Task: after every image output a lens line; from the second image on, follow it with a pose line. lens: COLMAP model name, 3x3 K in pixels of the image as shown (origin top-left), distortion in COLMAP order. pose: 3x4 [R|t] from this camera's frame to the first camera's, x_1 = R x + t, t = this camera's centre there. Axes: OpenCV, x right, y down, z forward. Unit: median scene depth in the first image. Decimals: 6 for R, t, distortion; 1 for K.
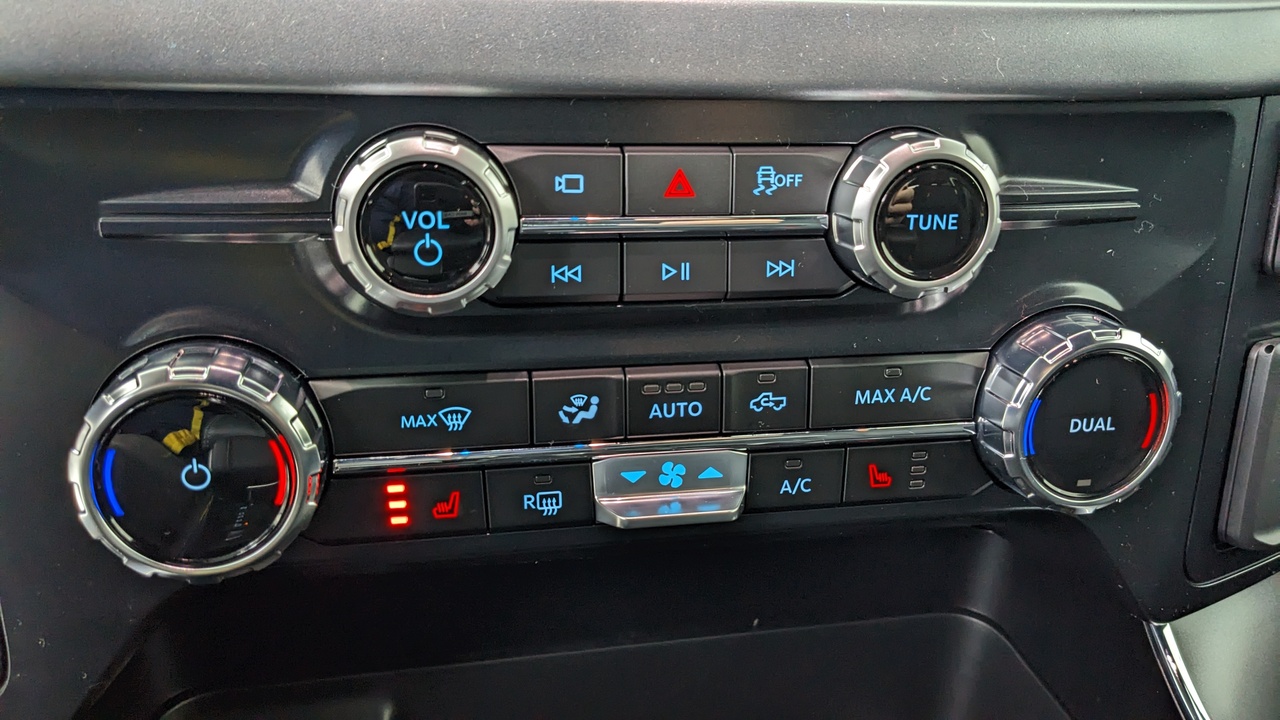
lens RADIAL K [[996.9, 0, 640.0], [0, 996.9, 360.0], [0, 0, 1]] dist [0.008513, 0.002984]
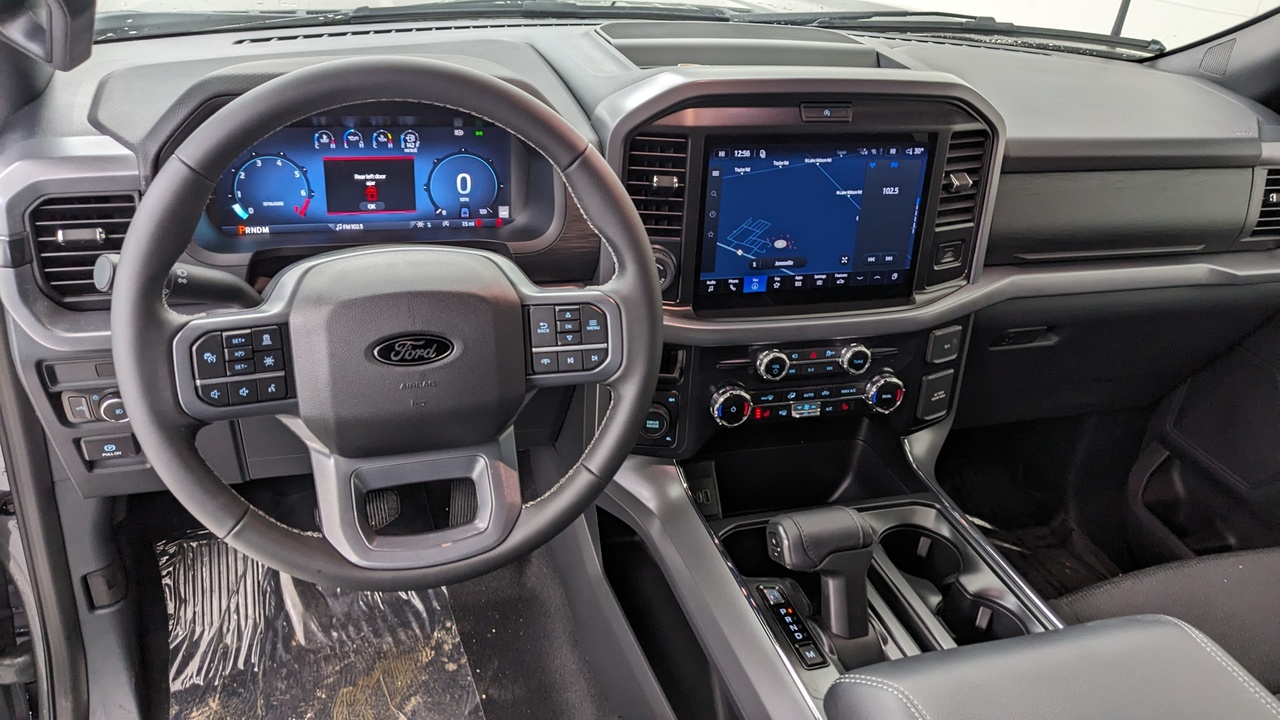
lens RADIAL K [[996.9, 0, 640.0], [0, 996.9, 360.0], [0, 0, 1]] dist [0.008513, 0.002984]
pose [[0.992061, -0.004499, 0.125678, -1.447110], [-0.008853, 0.994381, 0.105487, -0.652628], [-0.125447, -0.105762, 0.986447, -3.876622]]
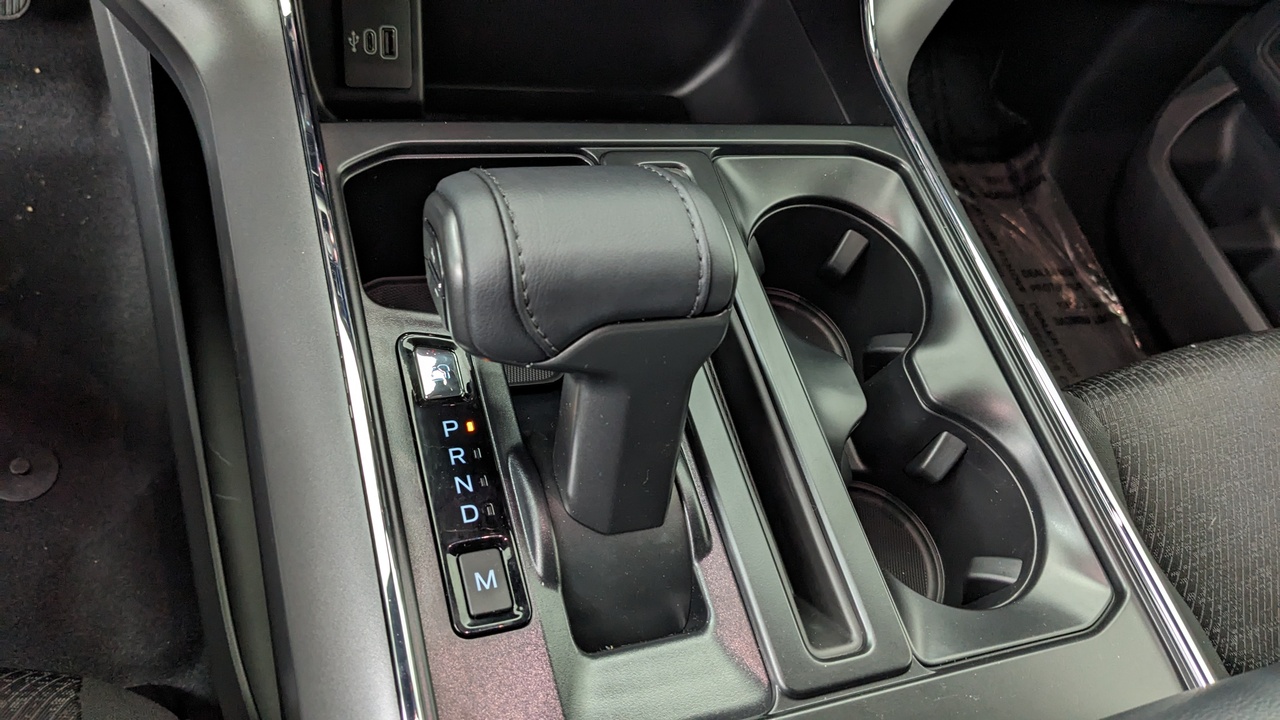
lens RADIAL K [[996.9, 0, 640.0], [0, 996.9, 360.0], [0, 0, 1]] dist [0.008513, 0.002984]
pose [[0.960975, 0.069635, 0.267726, -0.416289], [-0.208267, 0.819104, 0.534503, -0.086494], [-0.182075, -0.569403, 0.801642, -1.001389]]
